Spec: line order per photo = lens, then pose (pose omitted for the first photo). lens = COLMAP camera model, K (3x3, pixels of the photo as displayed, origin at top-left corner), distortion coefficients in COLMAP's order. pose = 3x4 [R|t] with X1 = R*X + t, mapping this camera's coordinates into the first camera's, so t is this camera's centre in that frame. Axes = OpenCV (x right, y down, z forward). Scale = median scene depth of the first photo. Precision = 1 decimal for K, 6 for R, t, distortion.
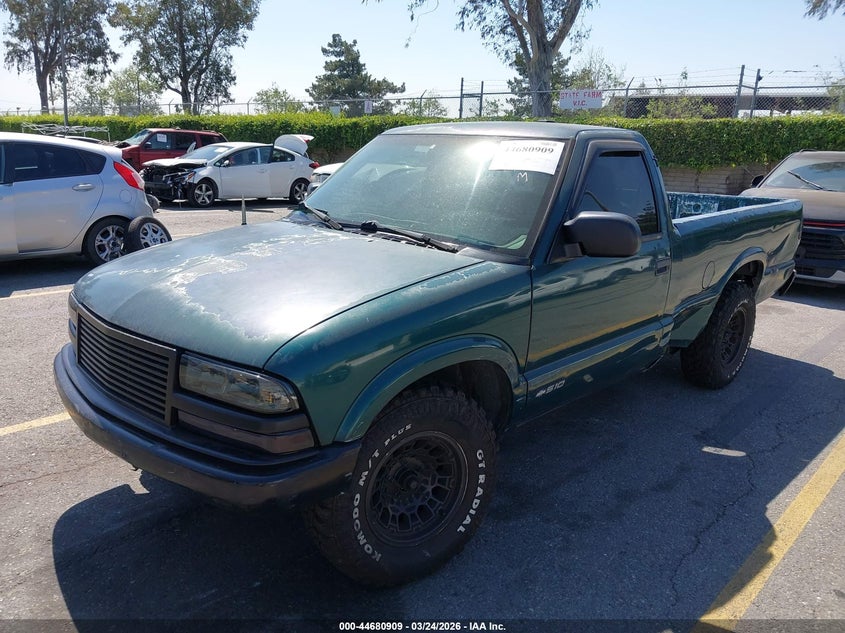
lens RADIAL K [[684.6, 0, 422.5], [0, 684.6, 316.5], [0, 0, 1]] dist [-0.004179, -0.005387]
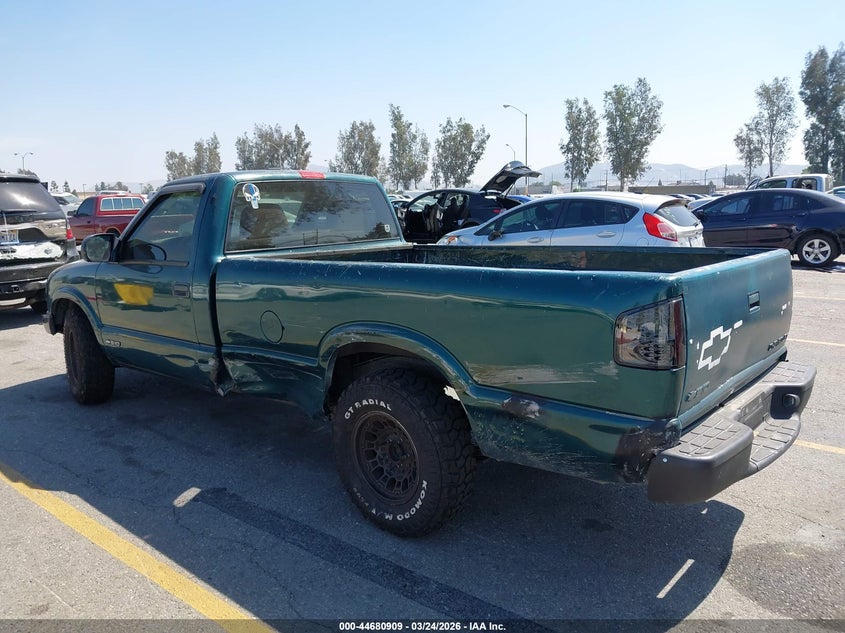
lens RADIAL K [[684.6, 0, 422.5], [0, 684.6, 316.5], [0, 0, 1]] dist [-0.004179, -0.005387]
pose [[0.050713, 0.143752, -0.988313, 1.452101], [-0.222907, 0.966253, 0.129106, -0.266081], [0.973520, 0.213755, 0.081045, 1.250191]]
